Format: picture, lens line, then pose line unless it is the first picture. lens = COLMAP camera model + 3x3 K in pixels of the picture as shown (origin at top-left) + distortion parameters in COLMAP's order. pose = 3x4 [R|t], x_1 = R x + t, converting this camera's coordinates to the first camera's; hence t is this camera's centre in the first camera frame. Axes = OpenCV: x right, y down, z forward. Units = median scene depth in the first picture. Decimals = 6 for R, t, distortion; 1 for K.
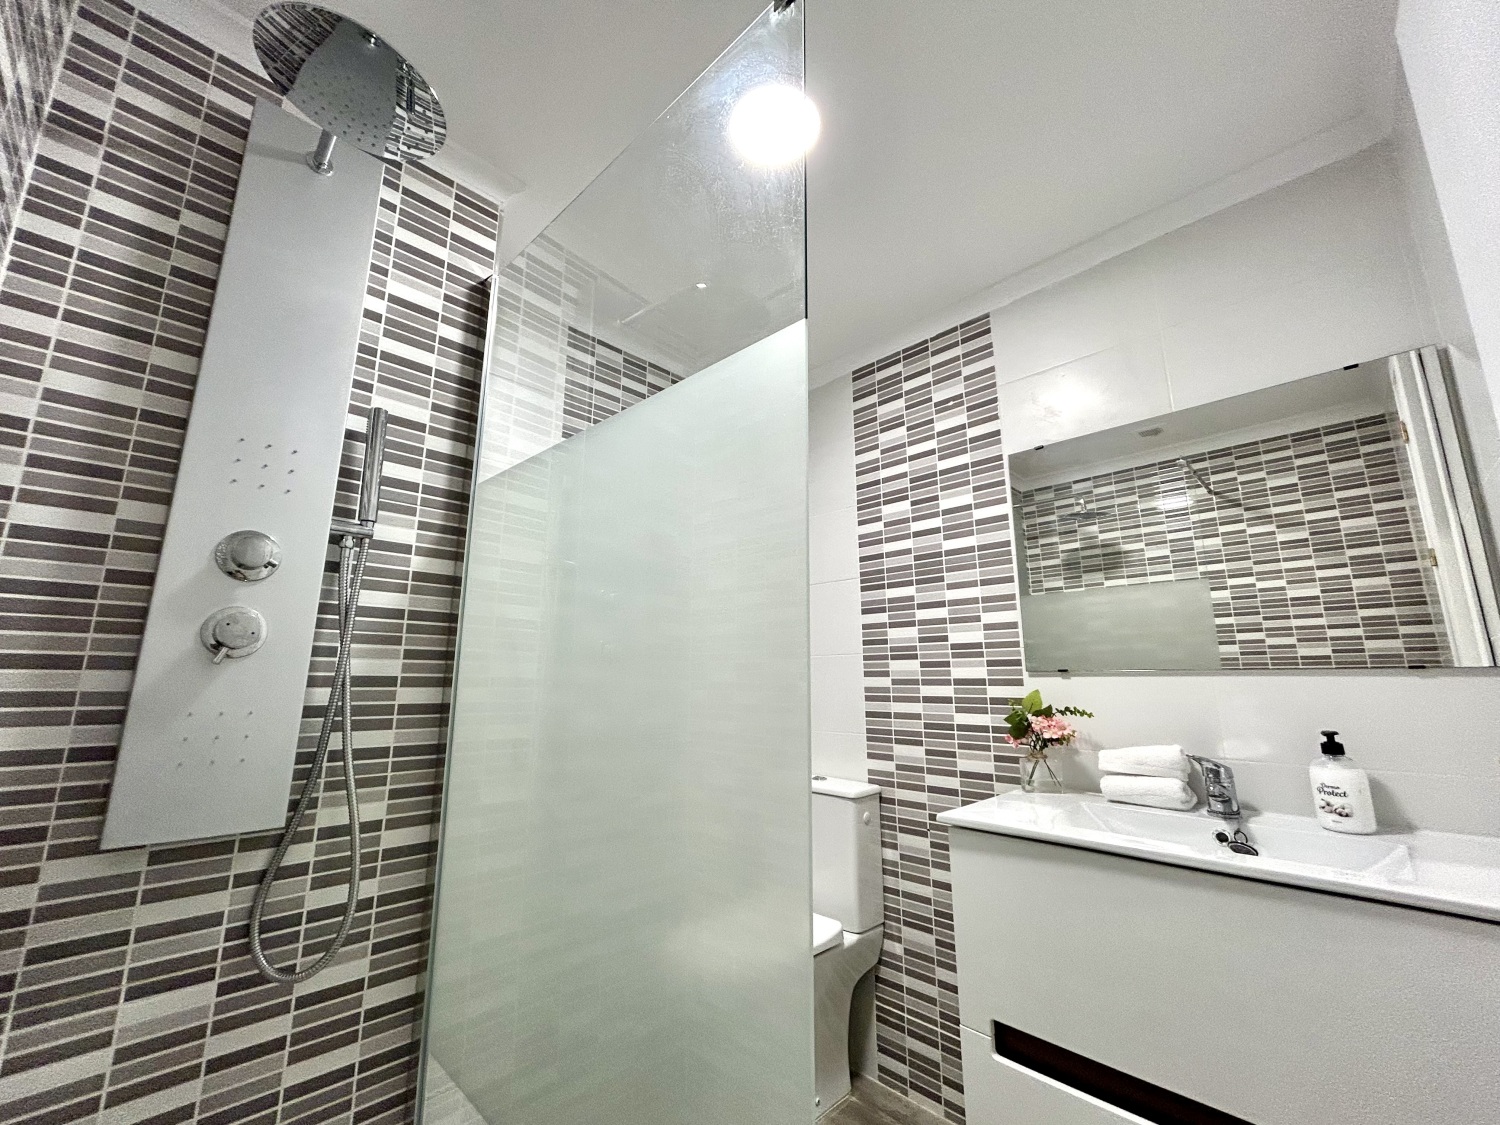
lens RADIAL K [[603.1, 0, 748.1], [0, 603.1, 561.0], [0, 0, 1]] dist [-0.001880, -0.000428]
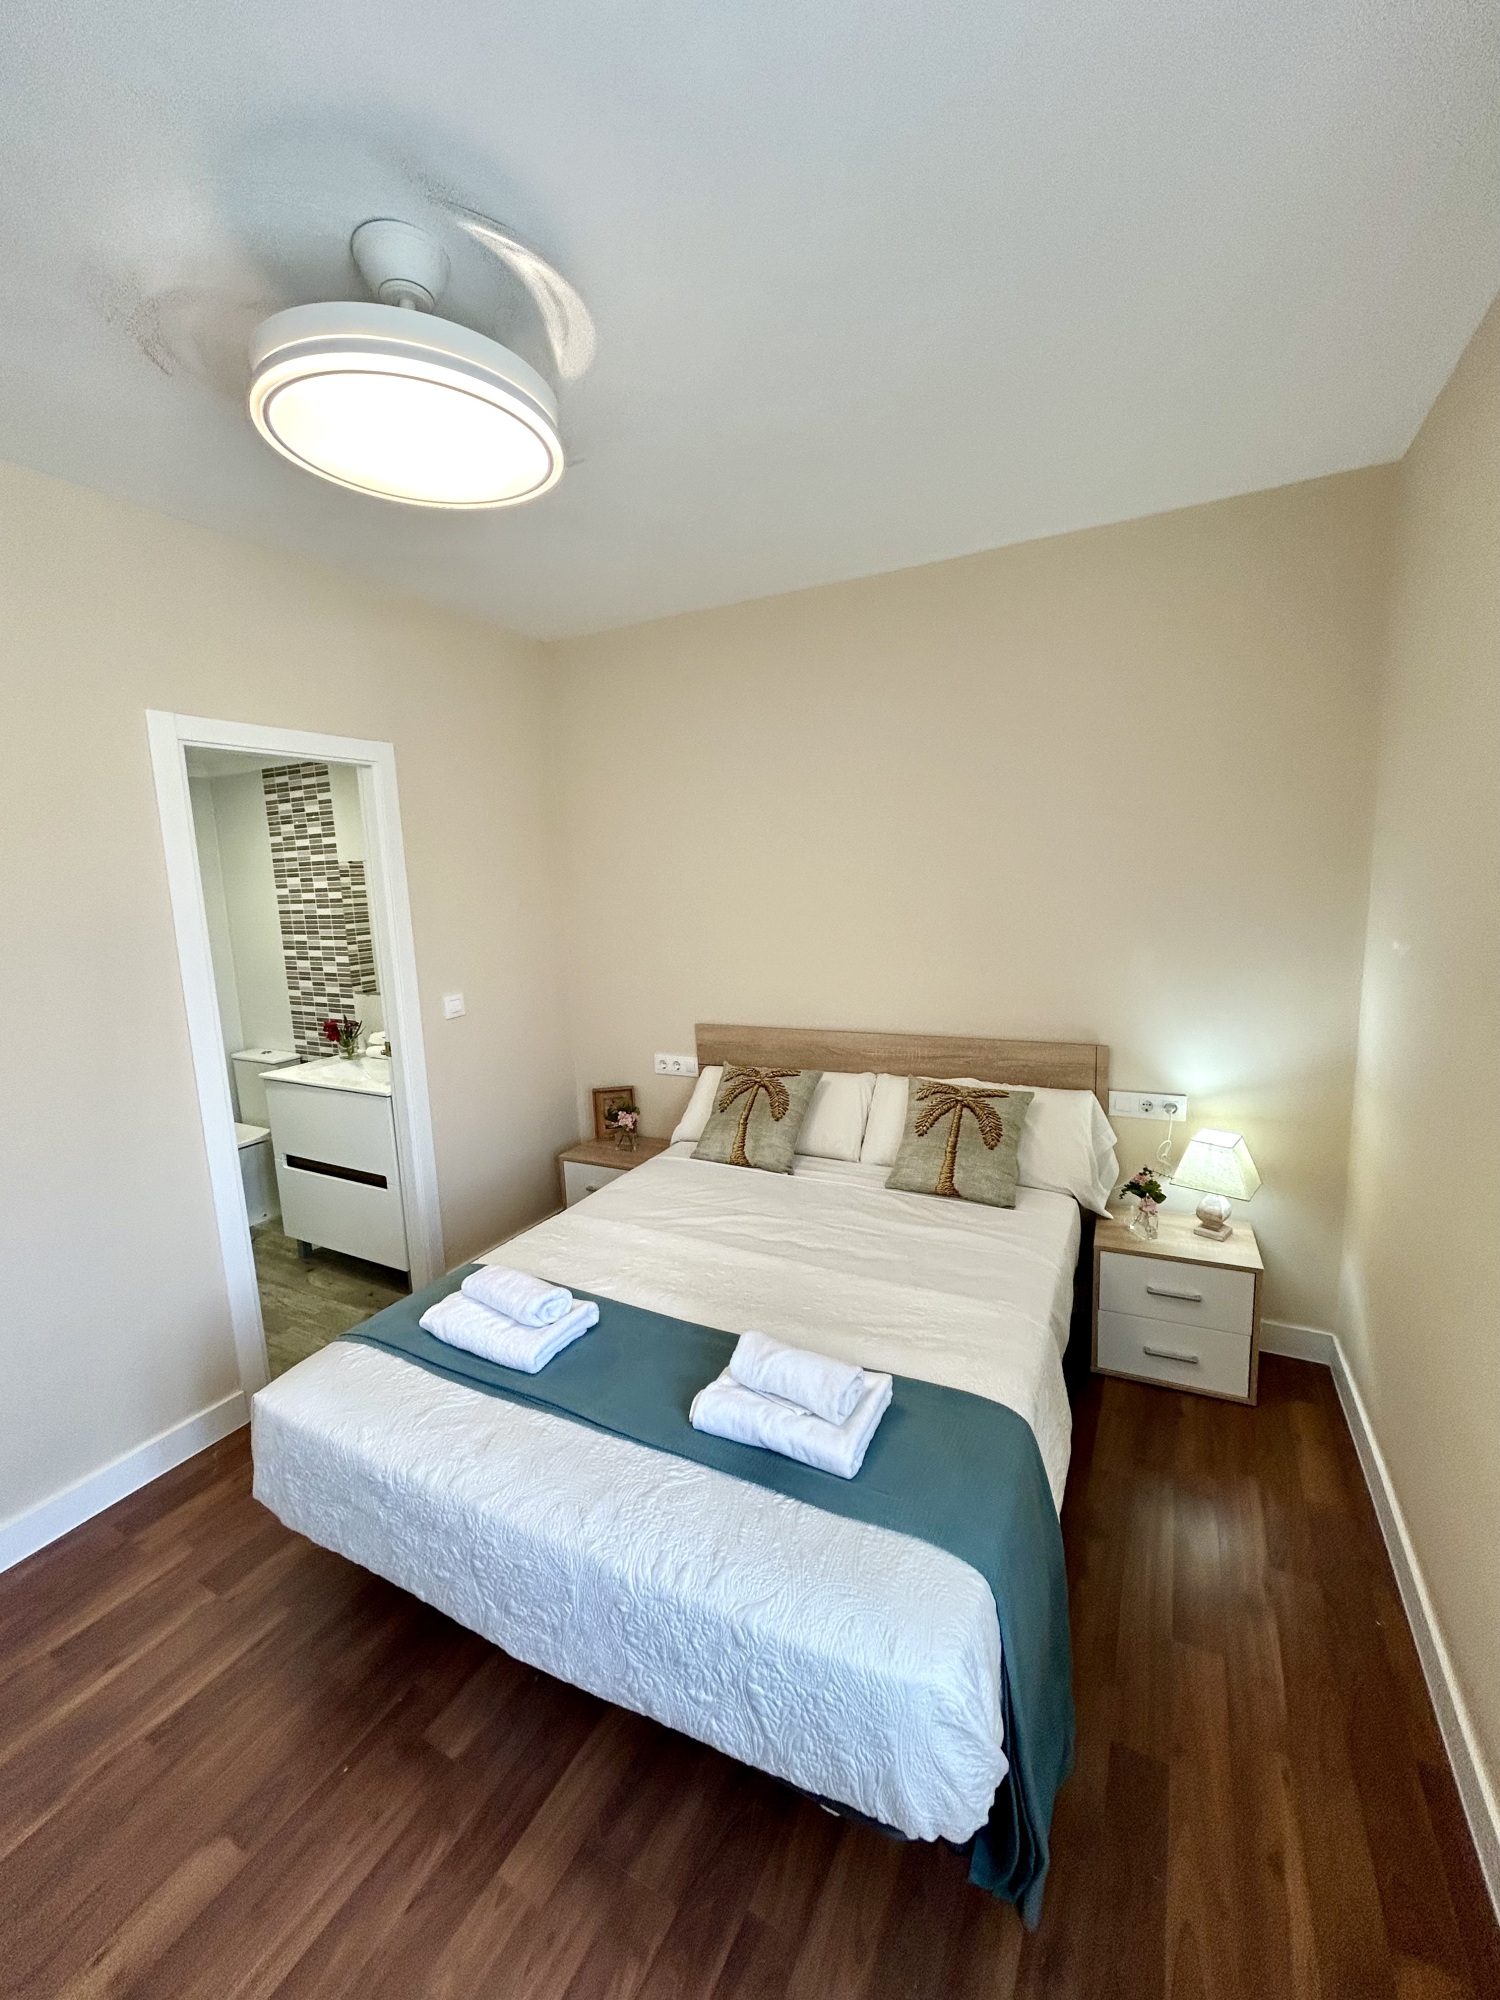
lens RADIAL K [[804.1, 0, 757.6], [0, 804.1, 983.6], [0, 0, 1]] dist [-0.001880, -0.000428]
pose [[0.956408, -0.076789, 0.281756, 0.791333], [-0.019742, 0.945602, 0.324726, -0.535300], [-0.291364, -0.316133, 0.902866, -1.258766]]
